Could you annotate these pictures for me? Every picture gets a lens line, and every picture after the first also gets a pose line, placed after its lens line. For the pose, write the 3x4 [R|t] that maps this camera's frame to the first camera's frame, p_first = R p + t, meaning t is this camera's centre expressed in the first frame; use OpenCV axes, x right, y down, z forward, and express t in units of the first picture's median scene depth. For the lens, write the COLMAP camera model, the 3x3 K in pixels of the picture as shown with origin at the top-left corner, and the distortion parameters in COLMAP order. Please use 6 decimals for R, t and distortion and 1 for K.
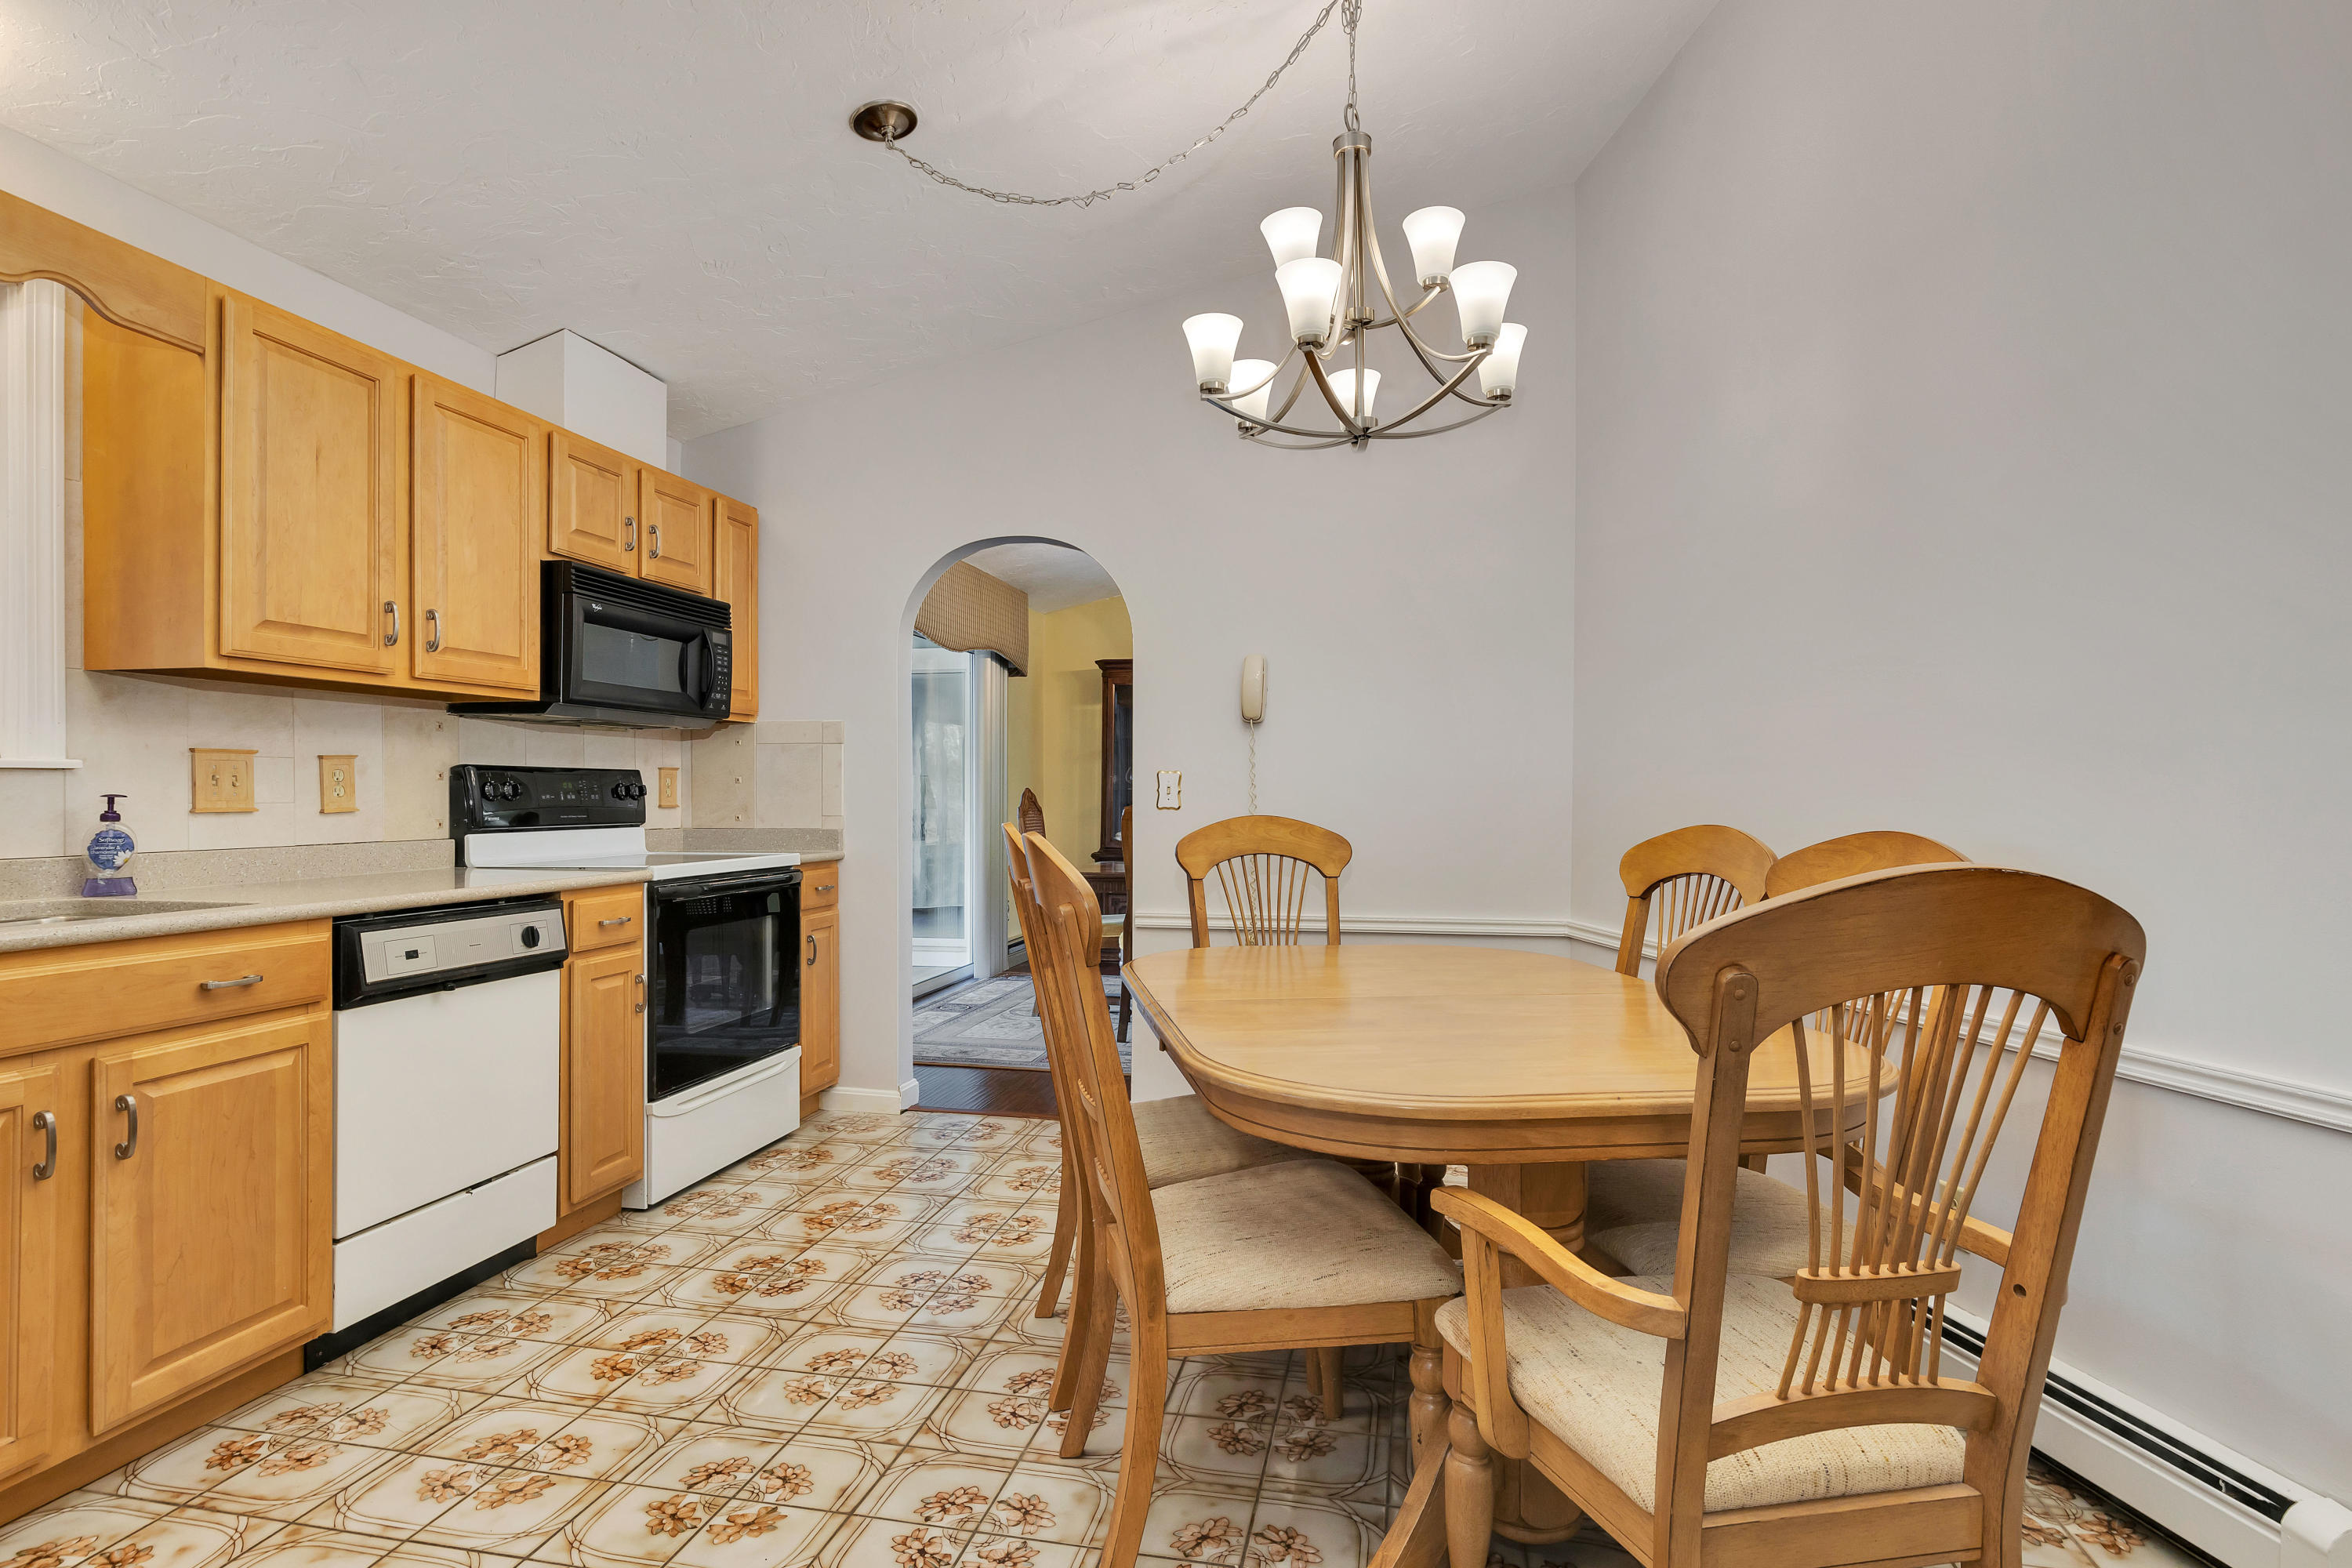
lens RADIAL K [[1174.6, 0, 1176.3], [0, 1174.6, 791.7], [0, 0, 1]] dist [-0.001946, -0.000790]
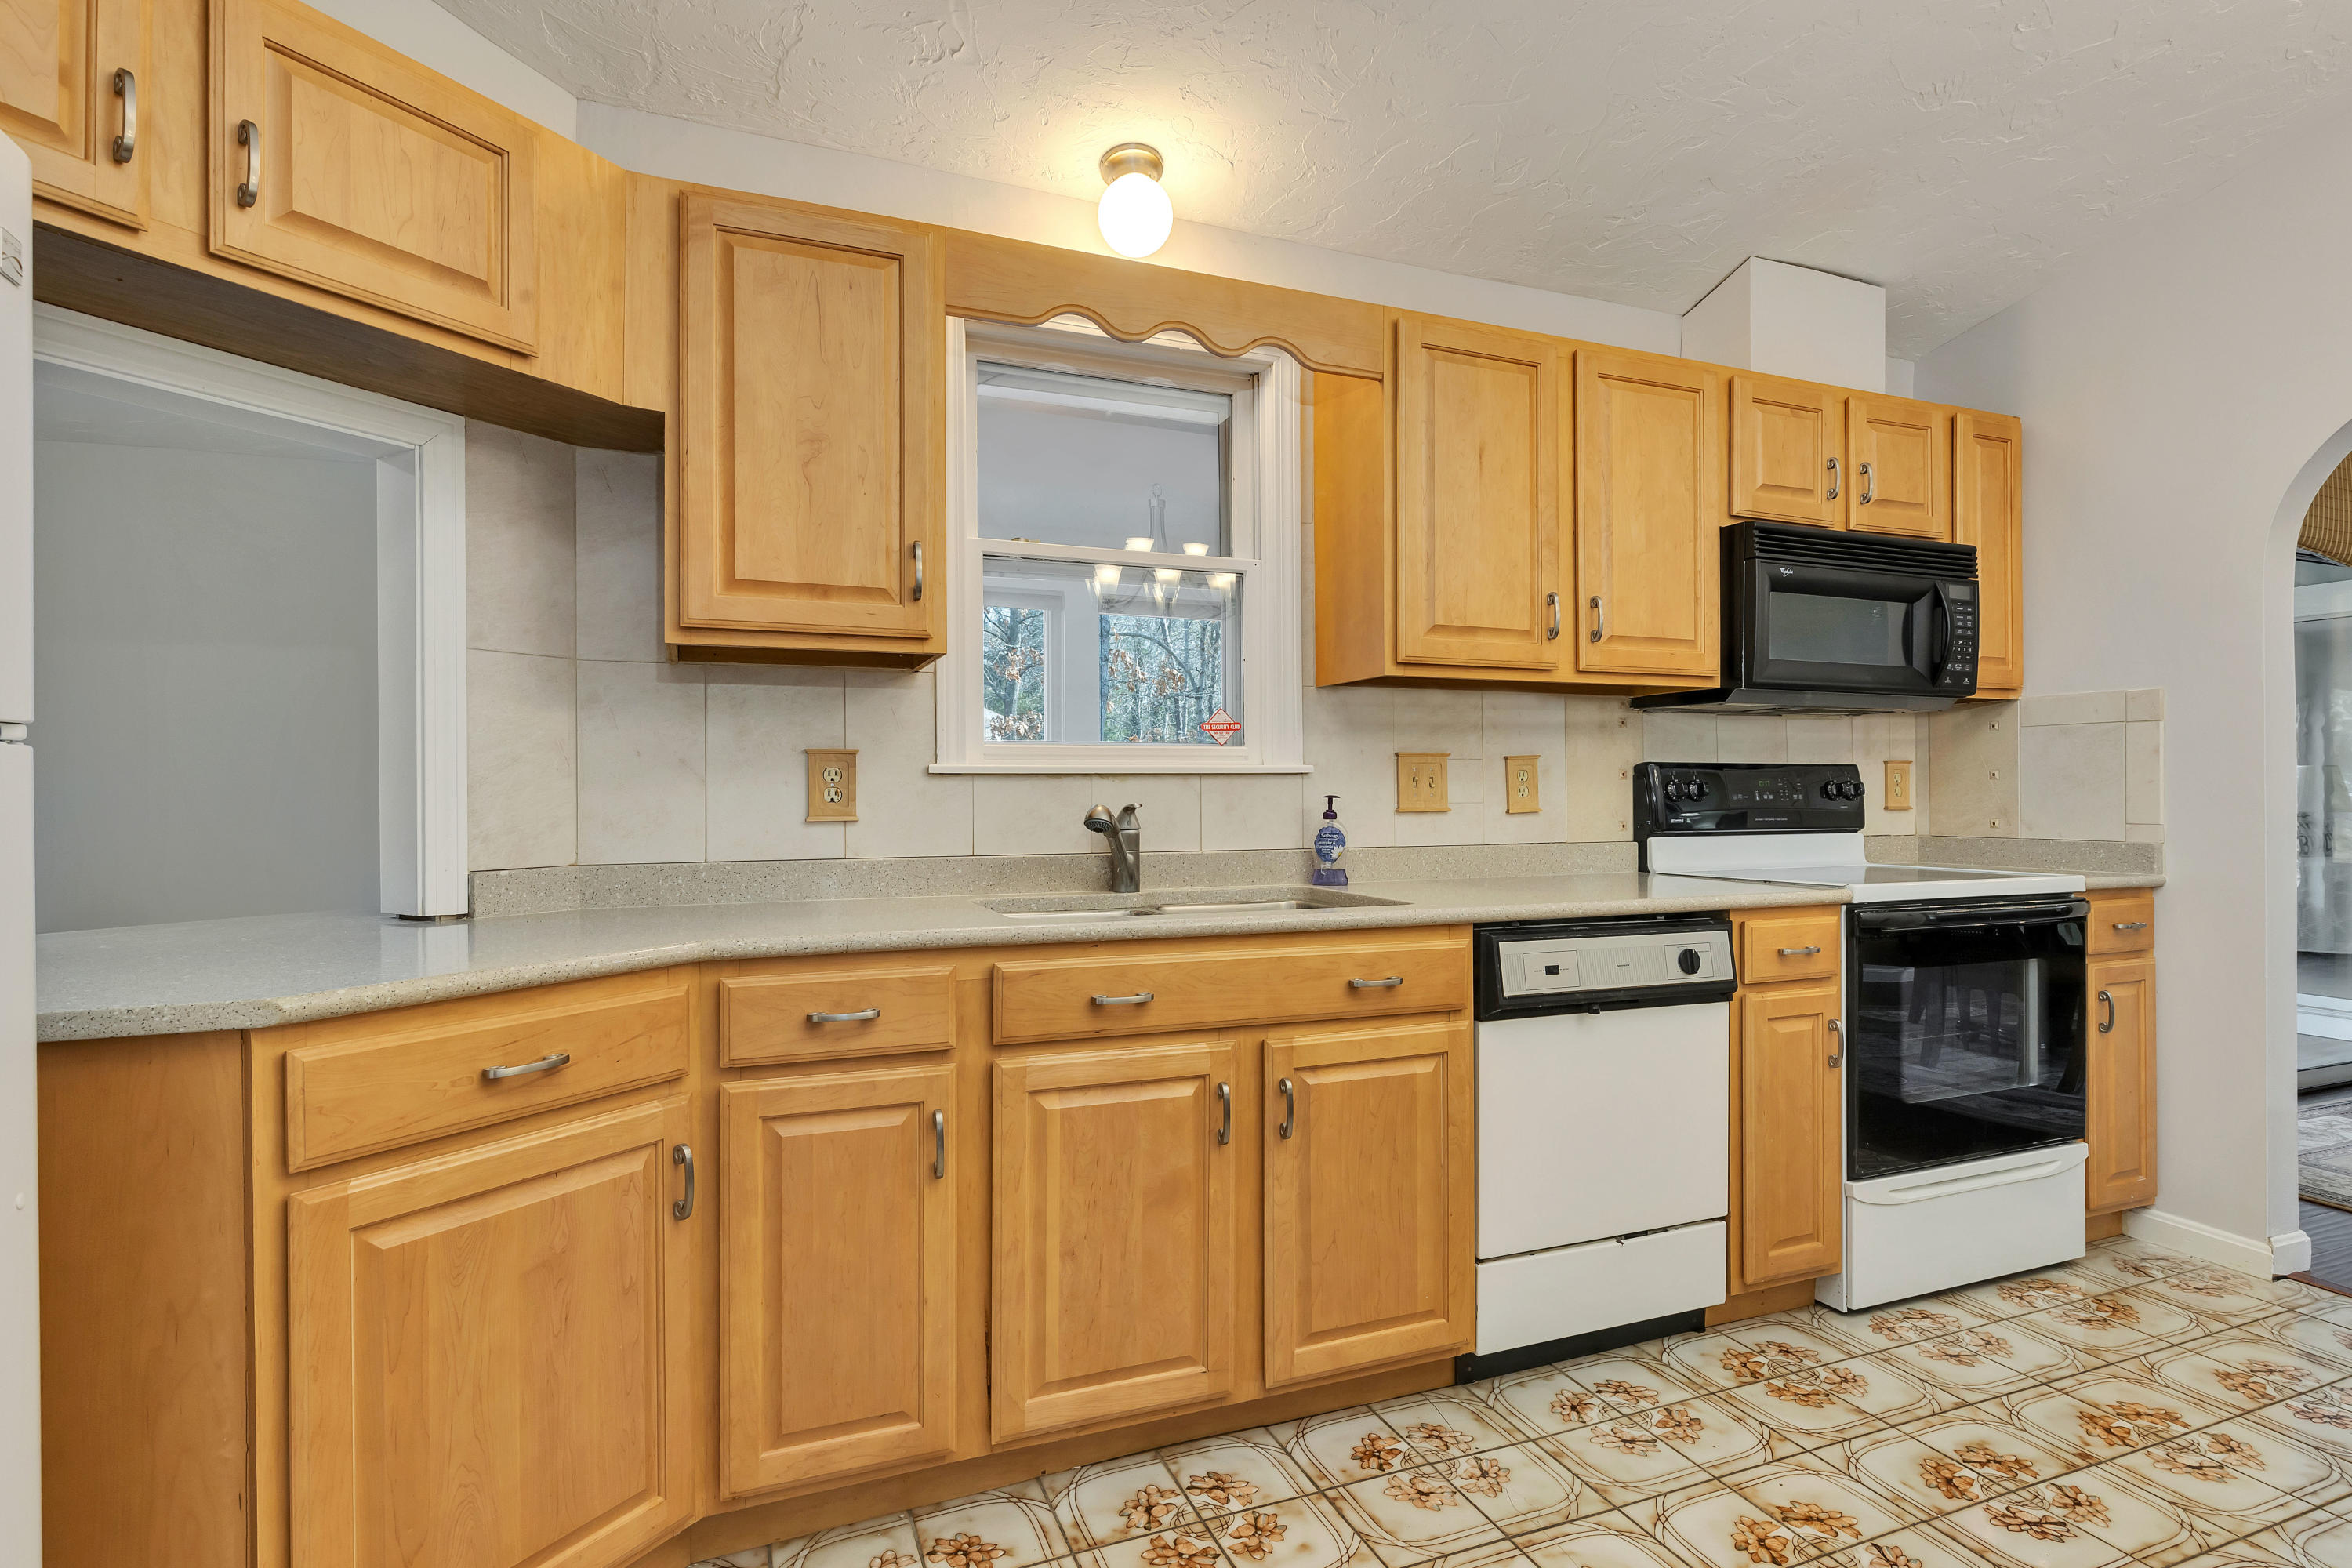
lens RADIAL K [[1174.6, 0, 1176.3], [0, 1174.6, 791.7], [0, 0, 1]] dist [-0.001946, -0.000790]
pose [[0.548619, -0.001553, -0.836071, -0.037319], [0.003426, 0.999994, 0.000391, -0.001738], [0.836066, -0.003079, 0.548621, 0.207689]]
